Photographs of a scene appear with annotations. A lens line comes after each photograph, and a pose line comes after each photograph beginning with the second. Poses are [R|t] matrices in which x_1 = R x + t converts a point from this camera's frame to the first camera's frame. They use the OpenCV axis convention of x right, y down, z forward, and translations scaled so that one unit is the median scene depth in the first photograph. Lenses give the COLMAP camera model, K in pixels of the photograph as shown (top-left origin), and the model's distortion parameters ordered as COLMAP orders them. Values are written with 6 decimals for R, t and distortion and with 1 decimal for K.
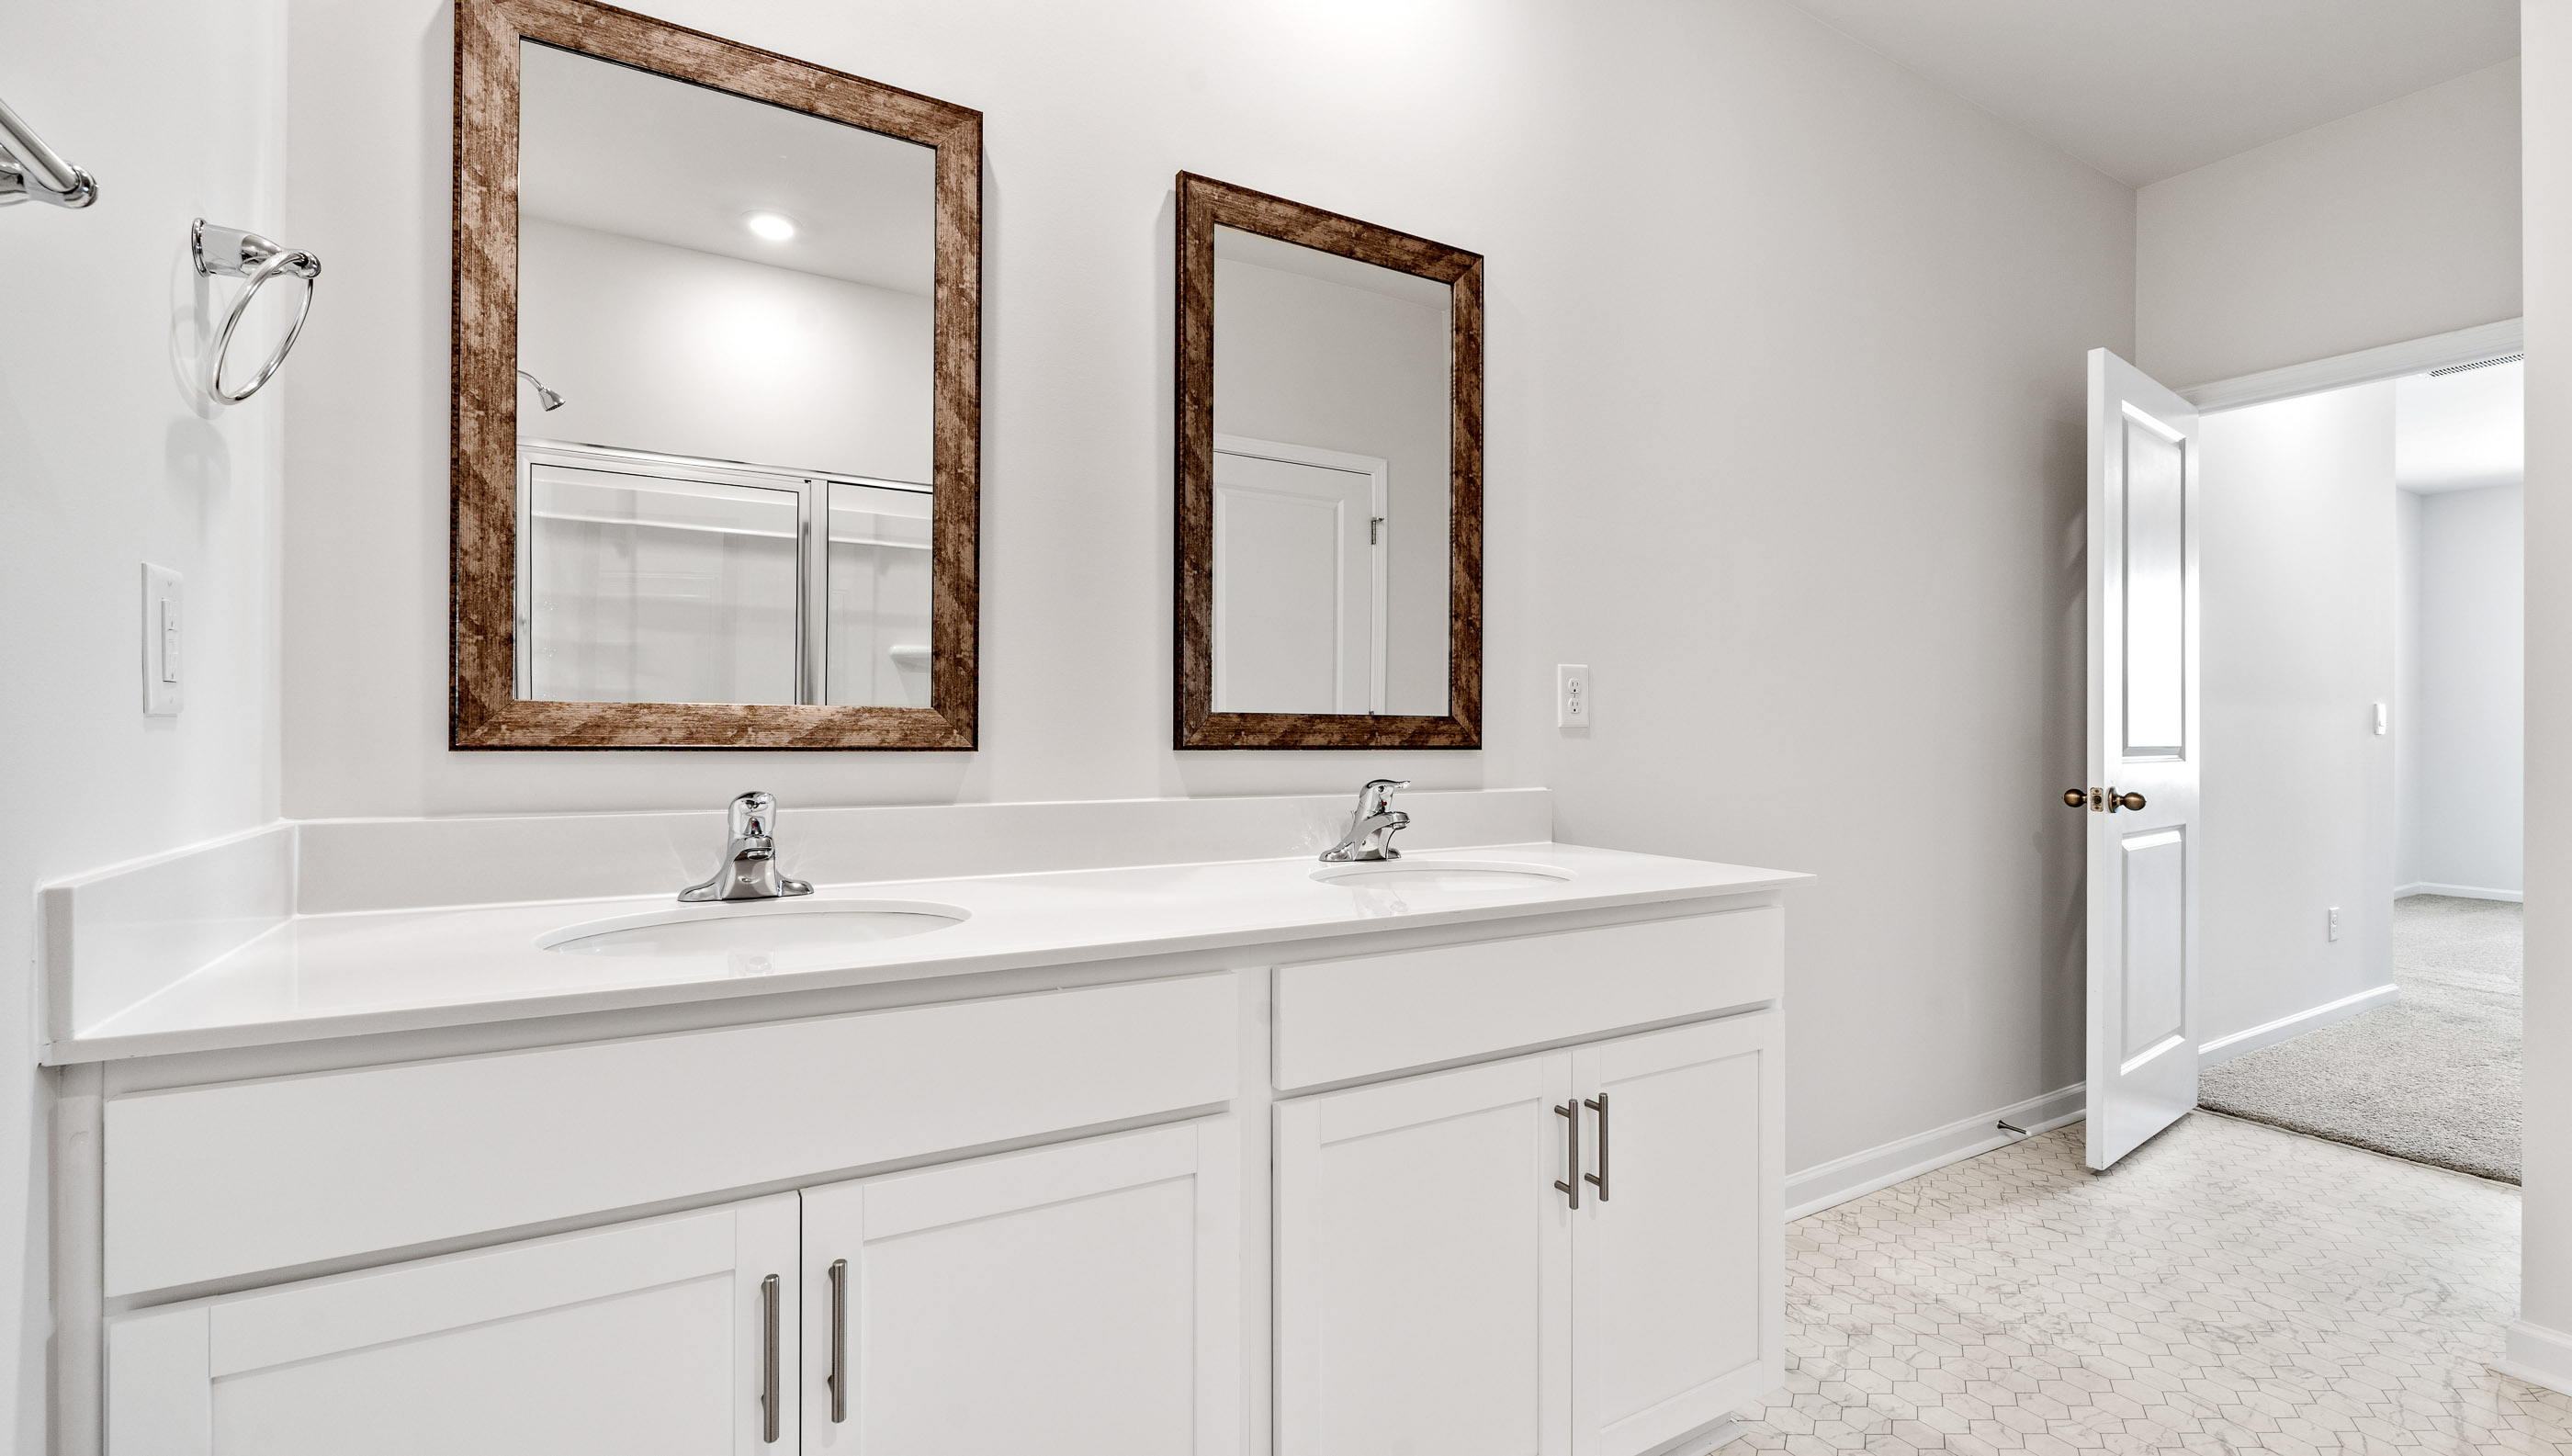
lens RADIAL K [[1120.4, 0, 1260.1], [0, 1120.4, 732.9], [0, 0, 1]] dist [-0.000631, 0.000343]
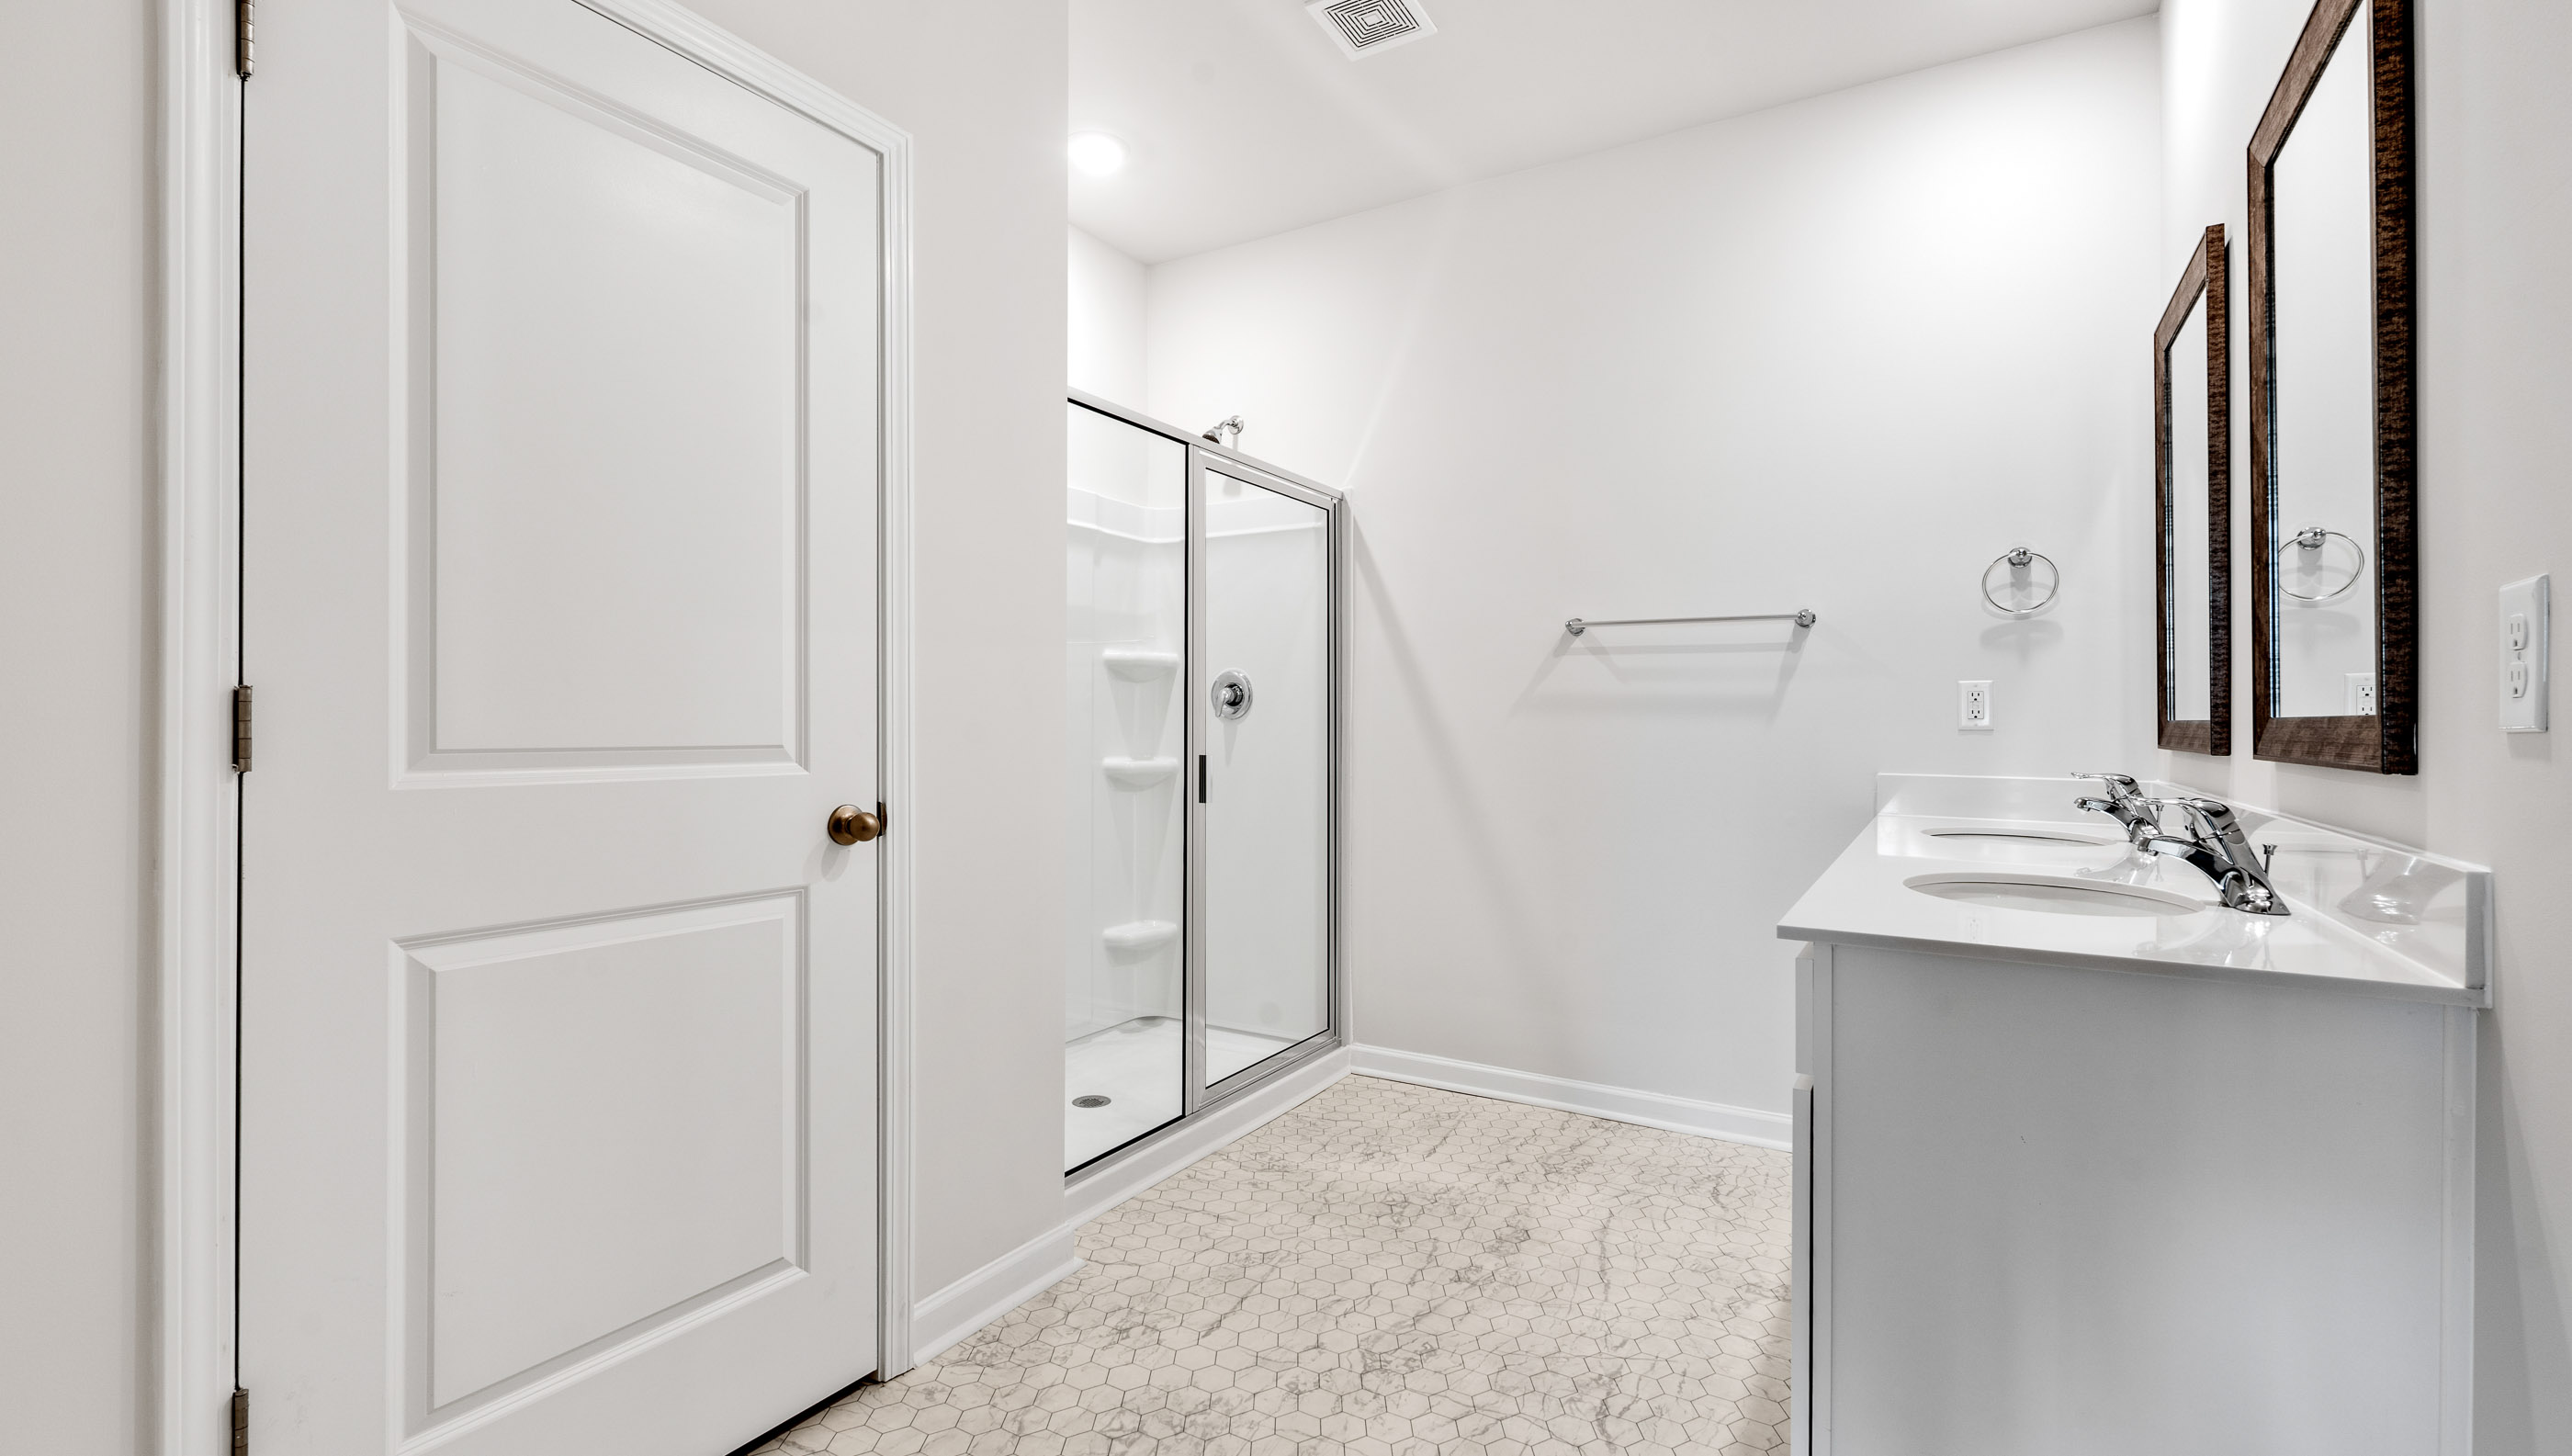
lens RADIAL K [[1196.7, 0, 1288.6], [0, 1196.7, 725.6], [0, 0, 1]] dist [0.117853, 0.000763]
pose [[-0.866062, -0.006332, -0.499897, 2.025913], [-0.004339, 0.999977, -0.005149, 0.005244], [0.499918, -0.002291, -0.866070, 1.980482]]
